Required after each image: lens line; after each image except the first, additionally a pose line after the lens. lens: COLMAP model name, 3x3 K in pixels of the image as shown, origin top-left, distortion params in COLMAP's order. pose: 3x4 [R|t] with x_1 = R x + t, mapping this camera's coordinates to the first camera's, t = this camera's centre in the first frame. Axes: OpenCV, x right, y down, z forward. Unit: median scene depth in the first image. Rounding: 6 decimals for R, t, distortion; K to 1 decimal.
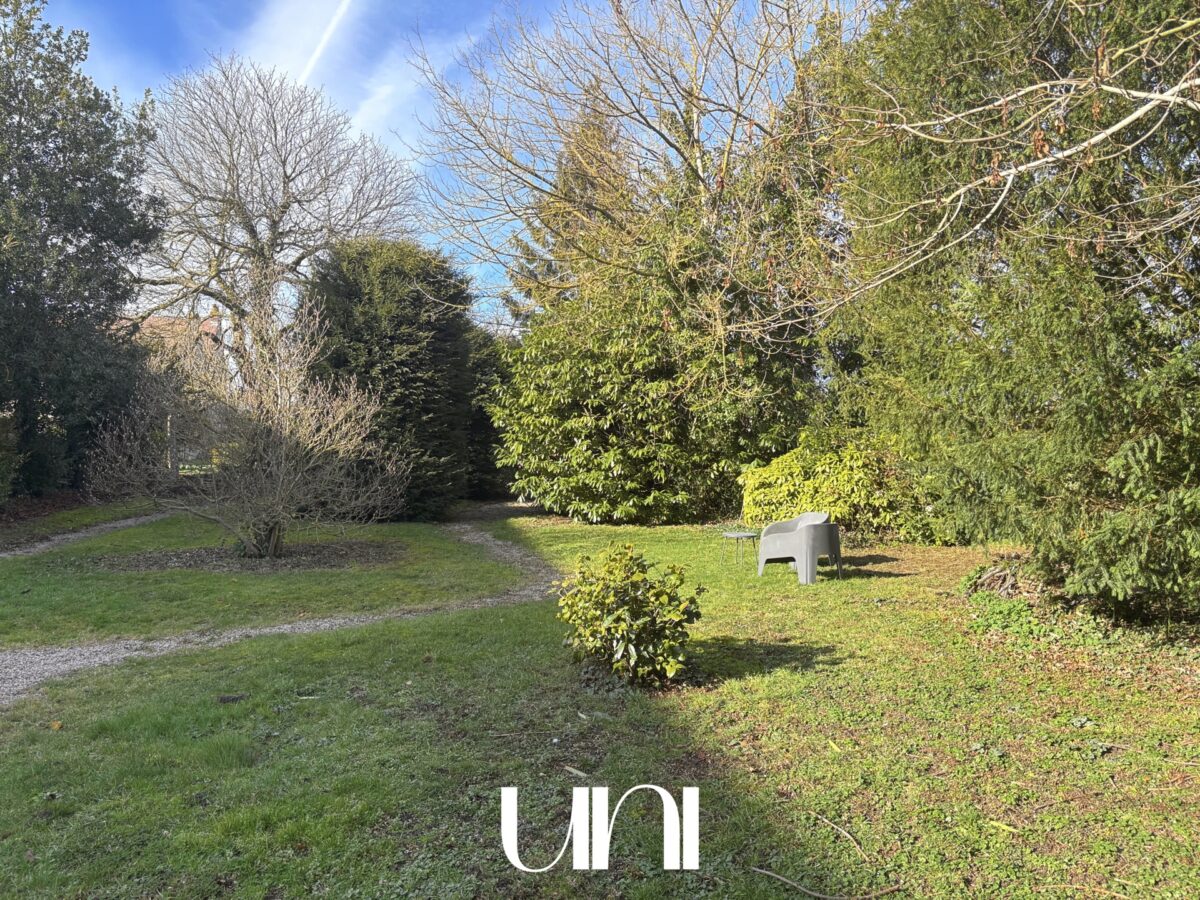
lens RADIAL K [[893.5, 0, 599.3], [0, 893.5, 448.6], [0, 0, 1]] dist [0.002716, -0.001594]
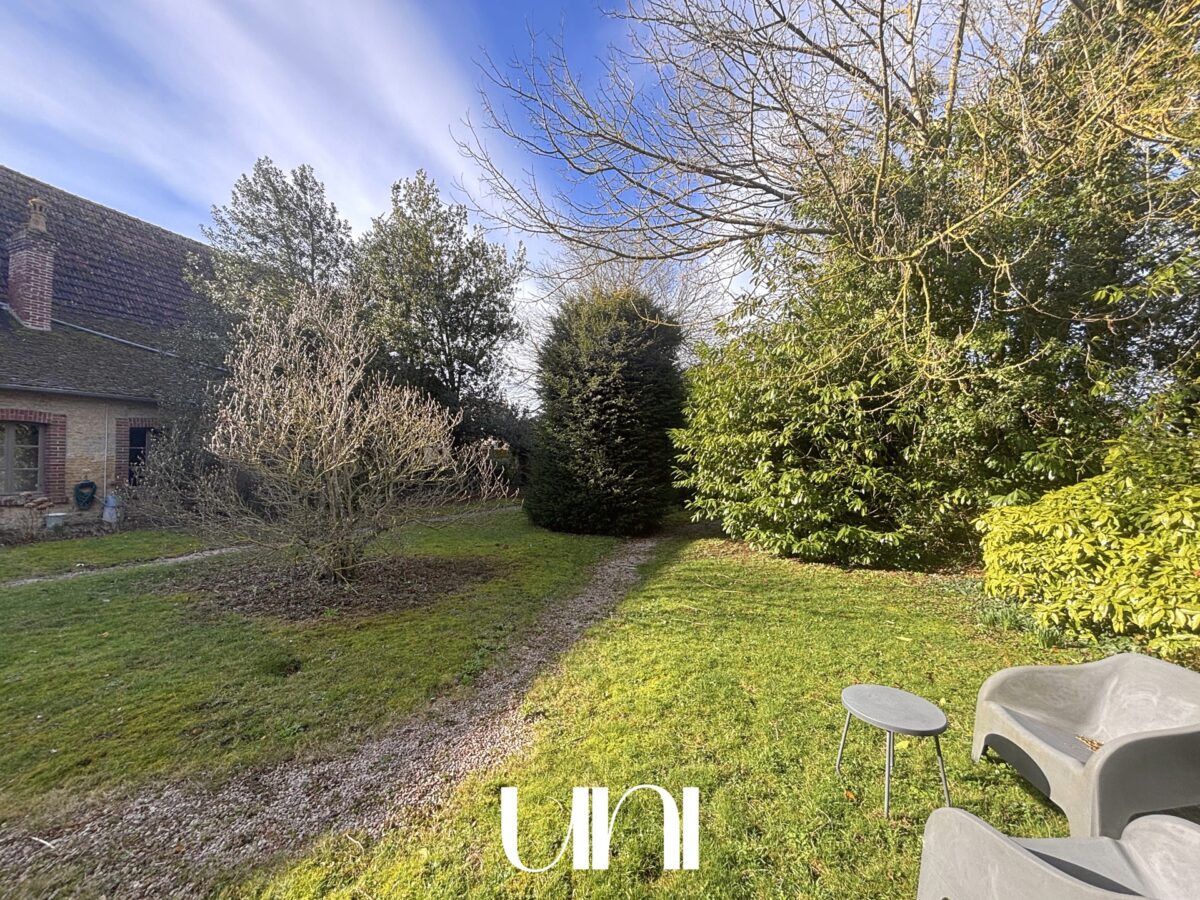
lens RADIAL K [[477.5, 0, 602.1], [0, 477.5, 446.7], [0, 0, 1]] dist [0.001513, -0.000517]
pose [[0.824003, -0.017070, -0.566328, 0.123182], [-0.005727, 0.999244, -0.038452, -0.005000], [0.566556, 0.034928, 0.823283, 0.530008]]
